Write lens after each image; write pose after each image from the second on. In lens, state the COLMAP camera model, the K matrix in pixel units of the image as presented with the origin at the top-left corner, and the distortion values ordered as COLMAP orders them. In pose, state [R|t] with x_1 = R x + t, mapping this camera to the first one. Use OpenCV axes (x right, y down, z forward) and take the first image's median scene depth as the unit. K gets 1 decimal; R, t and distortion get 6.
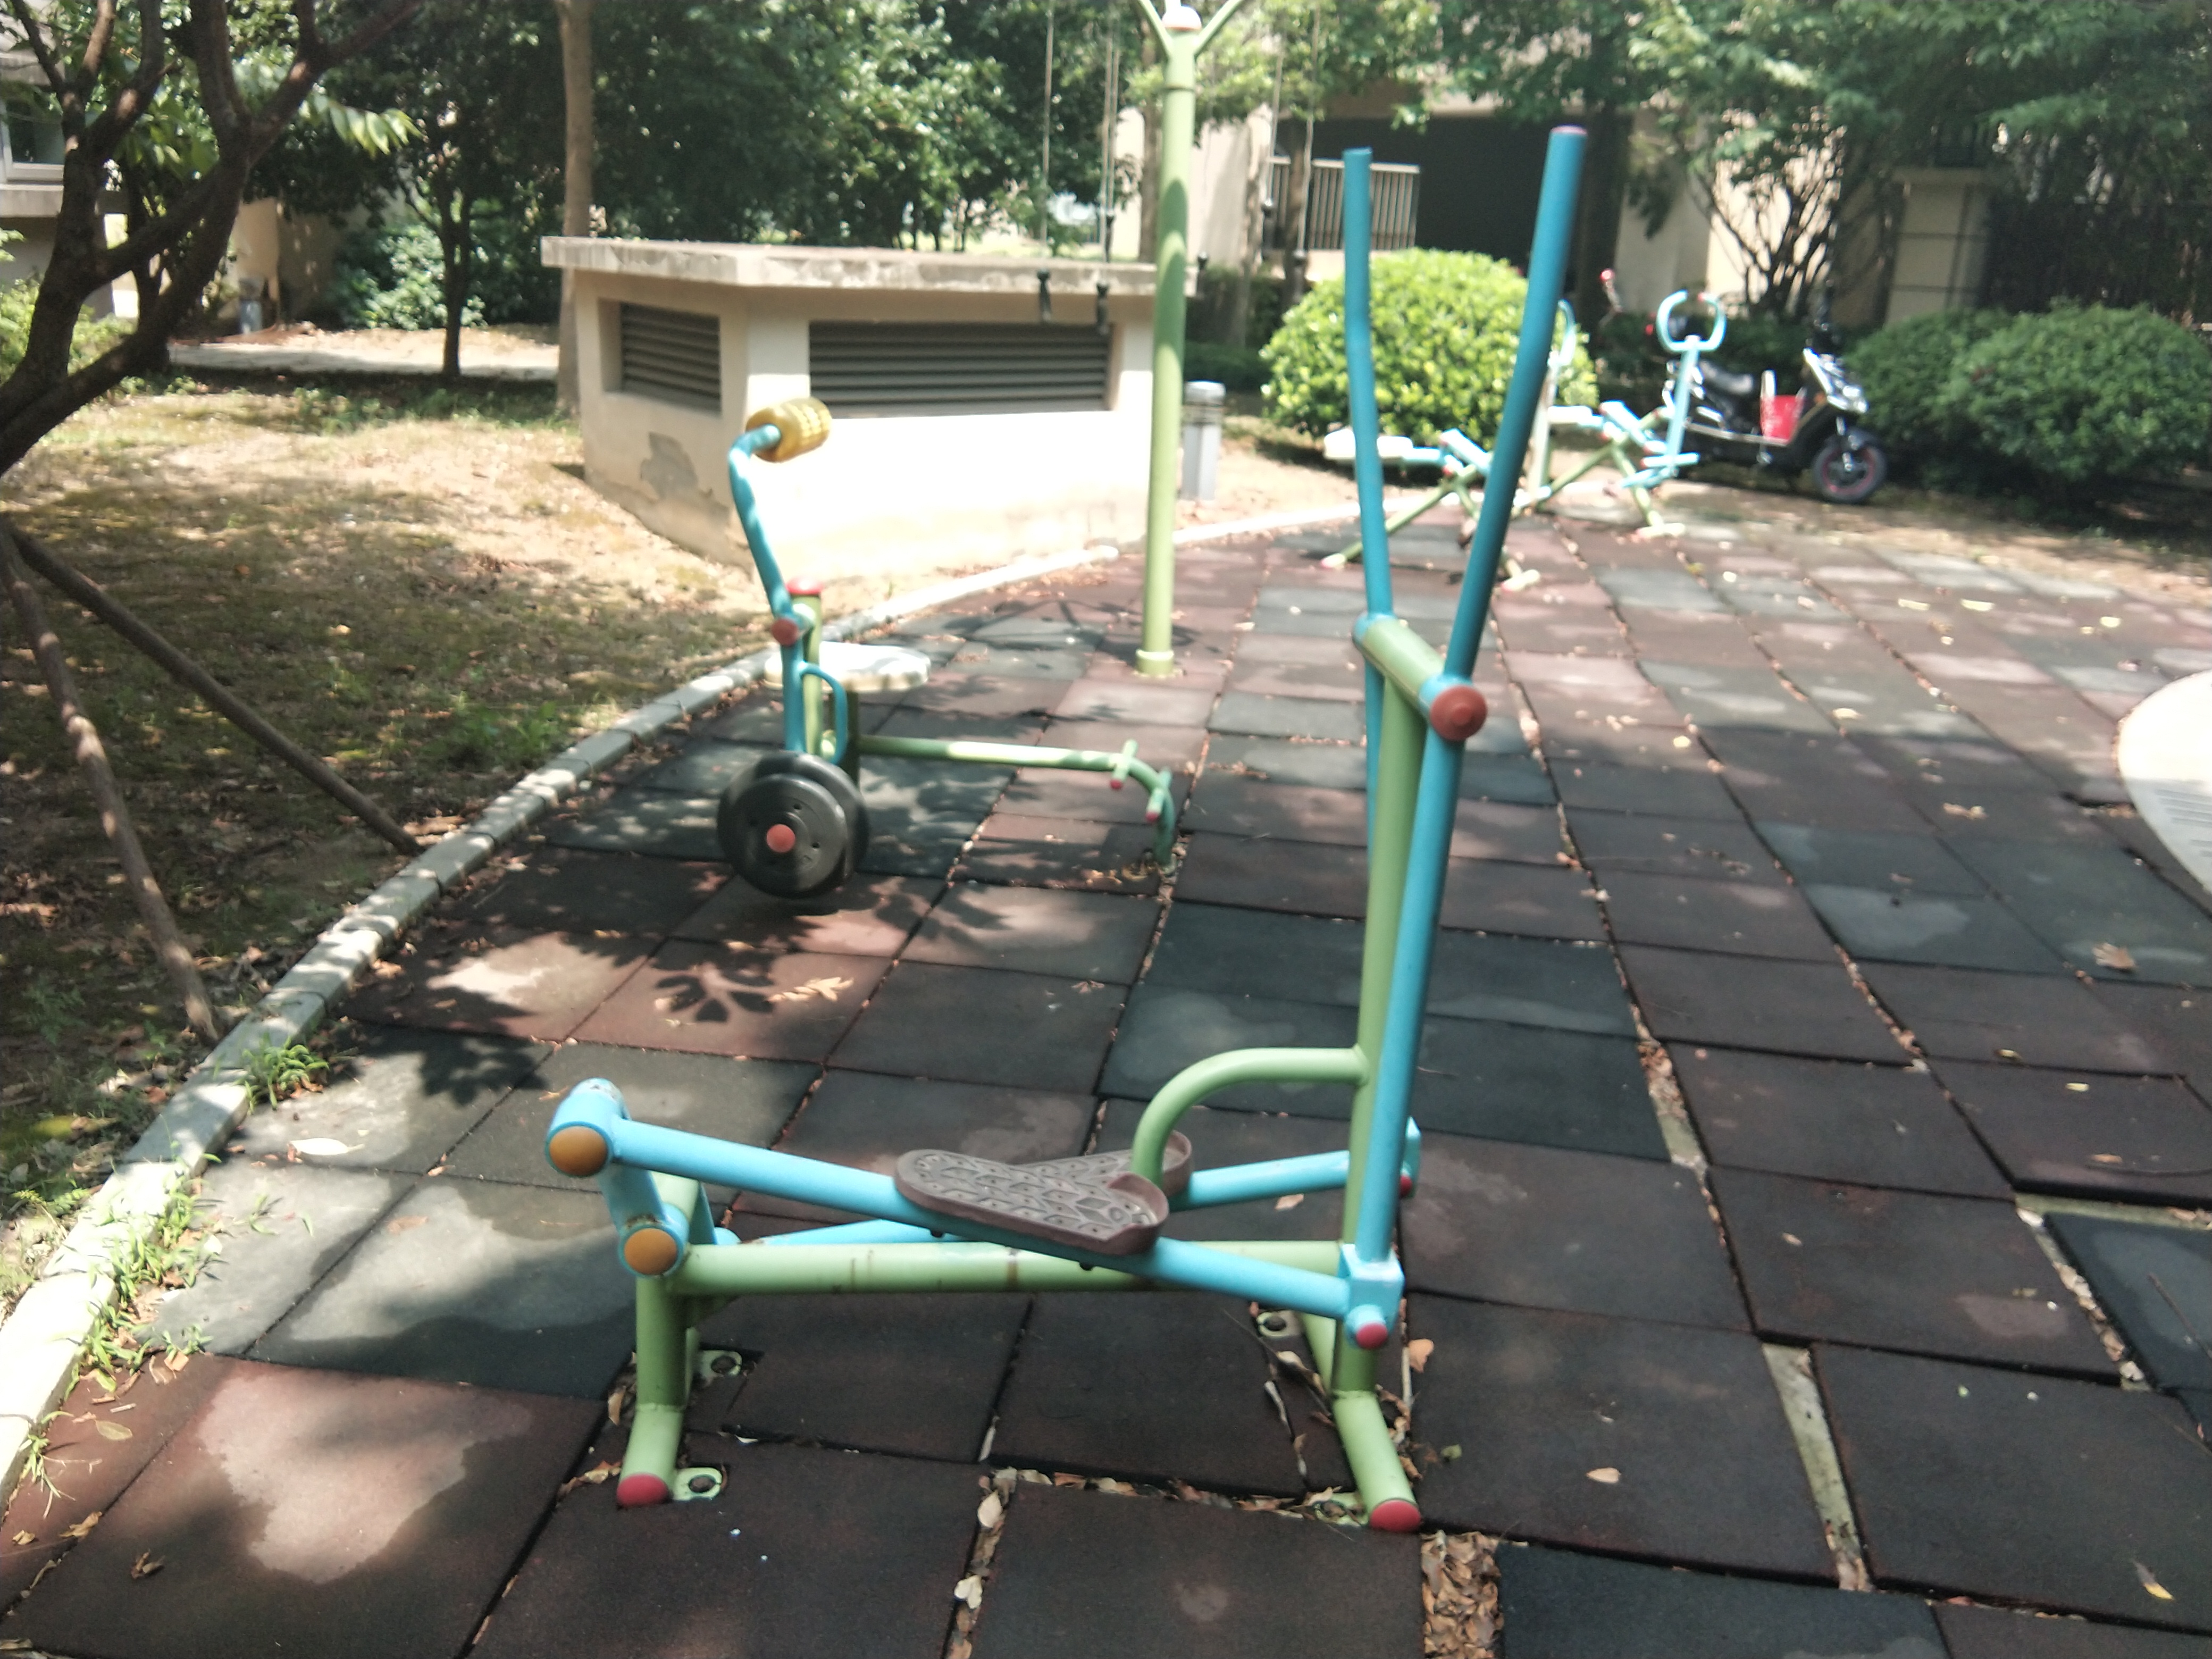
lens RADIAL K [[1820.2, 0, 1070.9], [0, 1820.2, 820.2], [0, 0, 1]] dist [0.105721, -0.151869]
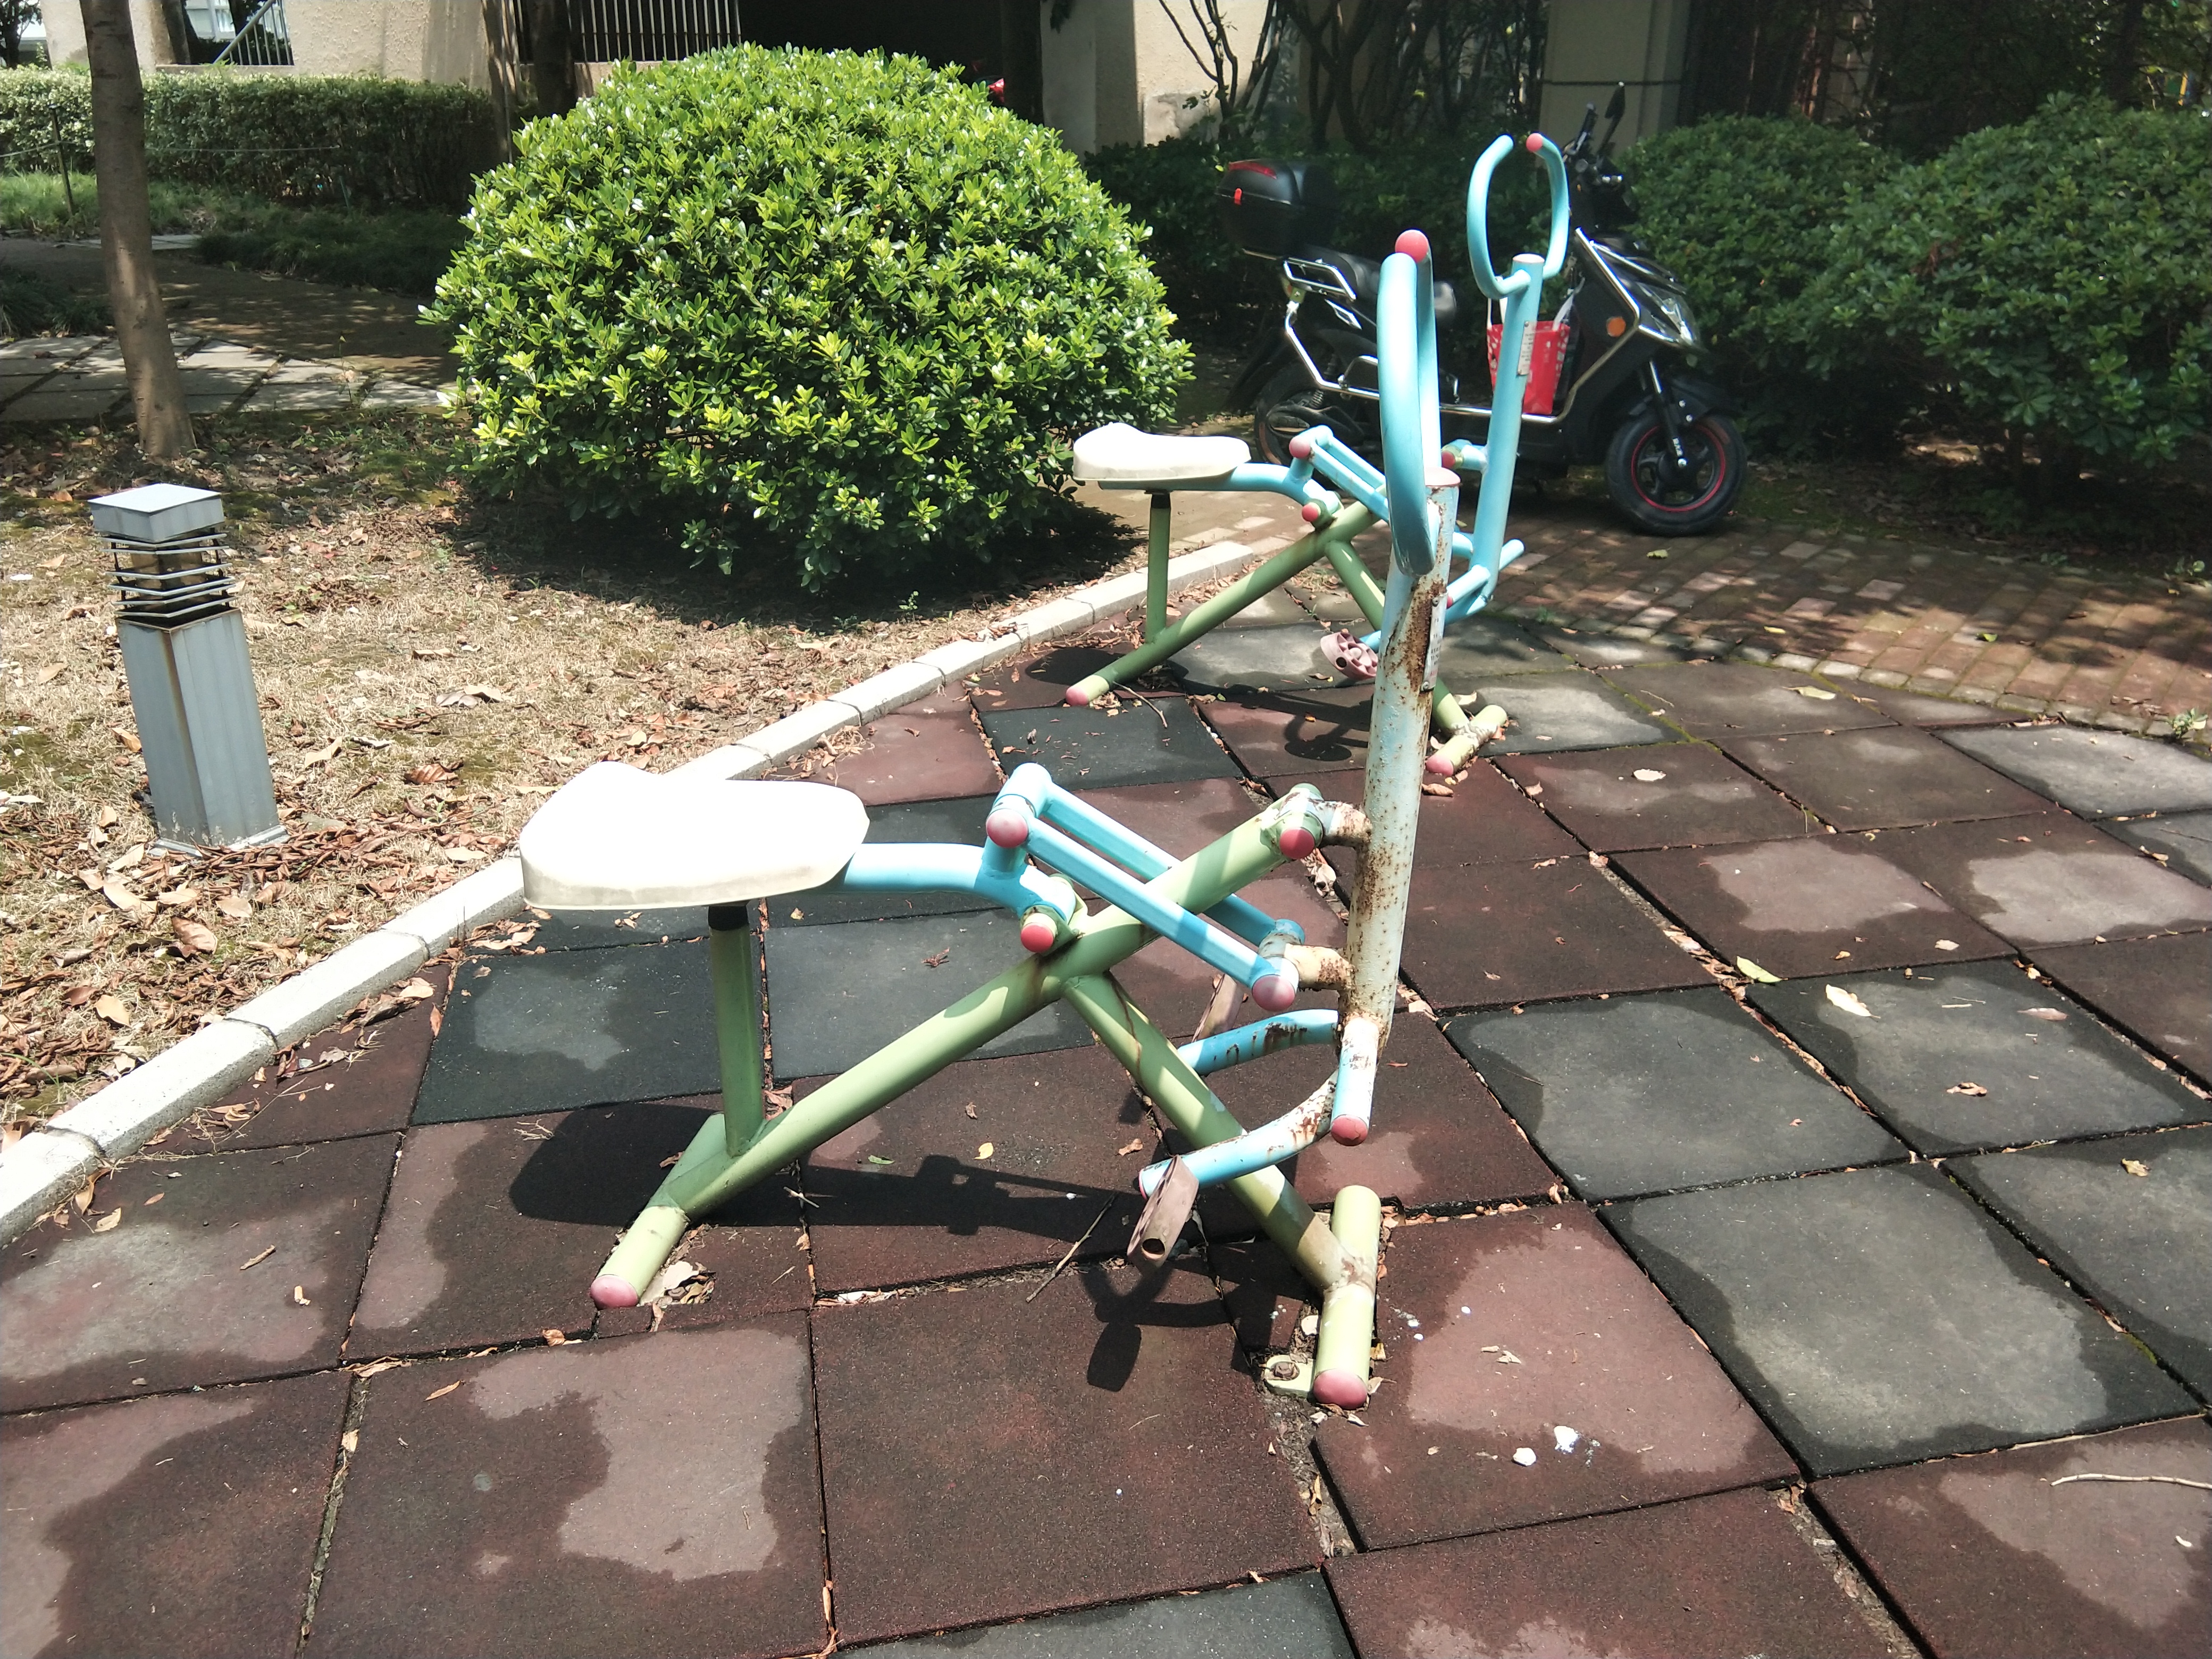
lens RADIAL K [[1820.2, 0, 1070.9], [0, 1820.2, 820.2], [0, 0, 1]] dist [0.105721, -0.151869]
pose [[0.943462, -0.164882, 0.287565, 0.116771], [0.139027, 0.984352, 0.108273, -0.187187], [-0.300917, -0.062172, 0.951621, 0.620120]]
